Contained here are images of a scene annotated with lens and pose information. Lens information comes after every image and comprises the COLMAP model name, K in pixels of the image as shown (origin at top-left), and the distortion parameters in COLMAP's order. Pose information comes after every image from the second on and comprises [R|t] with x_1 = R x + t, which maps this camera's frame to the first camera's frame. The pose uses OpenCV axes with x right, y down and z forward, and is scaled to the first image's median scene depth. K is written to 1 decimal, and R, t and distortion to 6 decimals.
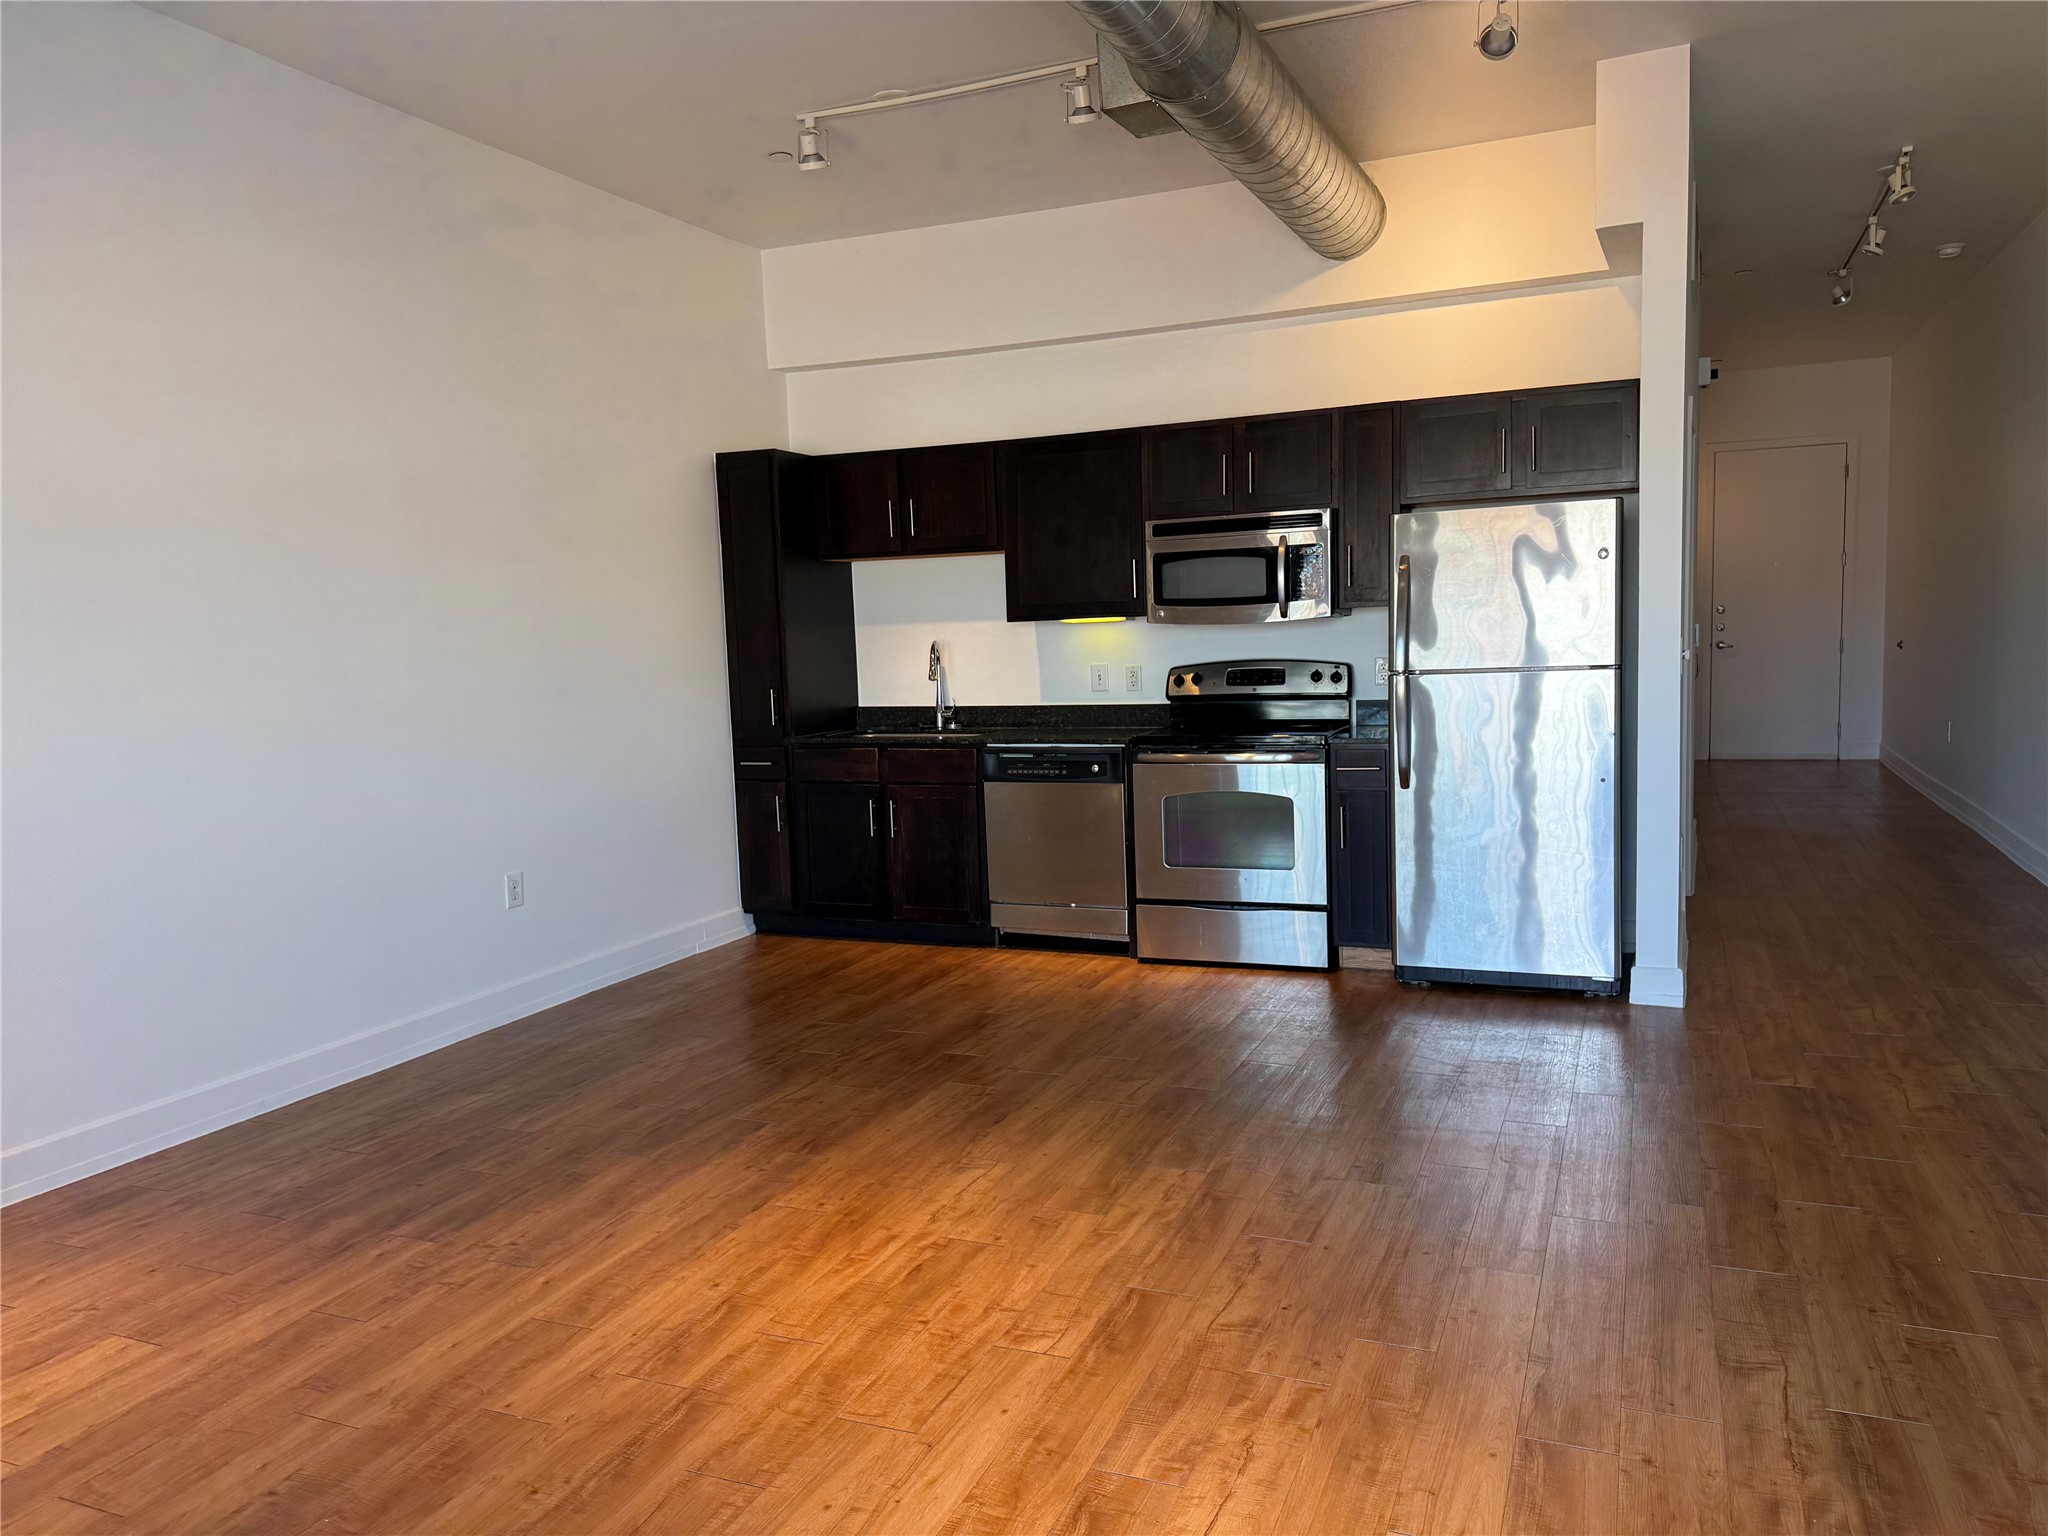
lens RADIAL K [[1460.0, 0, 1024.0], [0, 1460.0, 768.0], [0, 0, 1]] dist [0.005962, 0.000907]
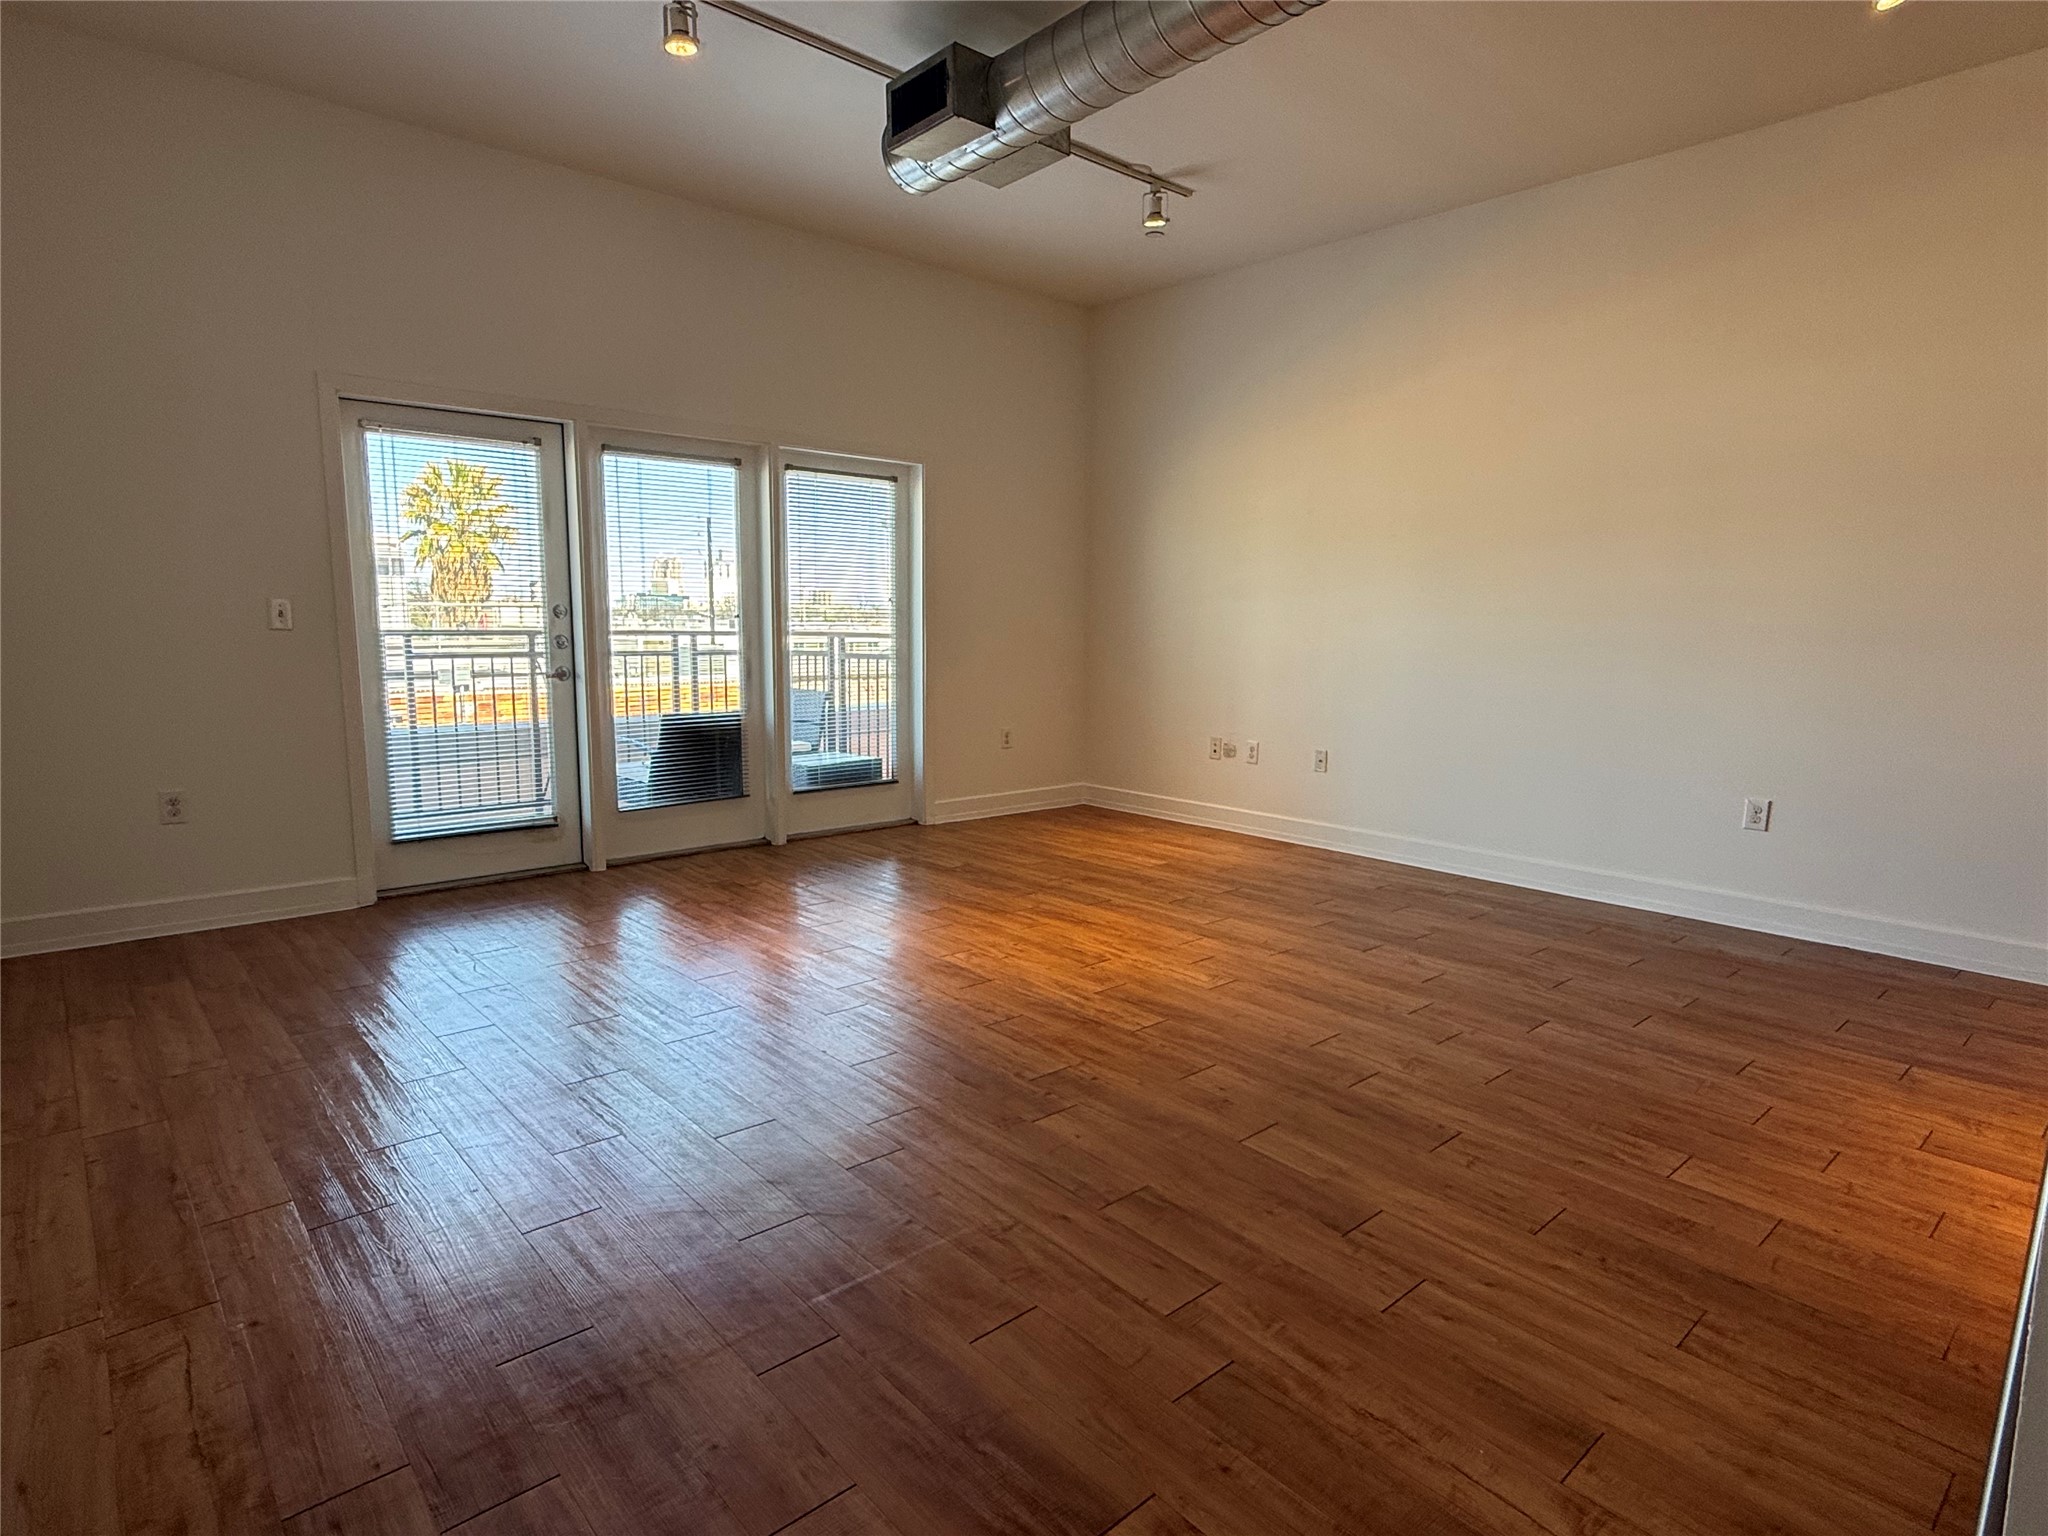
lens RADIAL K [[1126.0, 0, 1024.0], [0, 1126.0, 768.0], [0, 0, 1]] dist [-0.000470, 0.000151]
pose [[-0.432529, 0.161130, -0.887105, 1.071442], [-0.079498, 0.973254, 0.215539, -0.151694], [0.898109, 0.163750, -0.408151, 1.393256]]
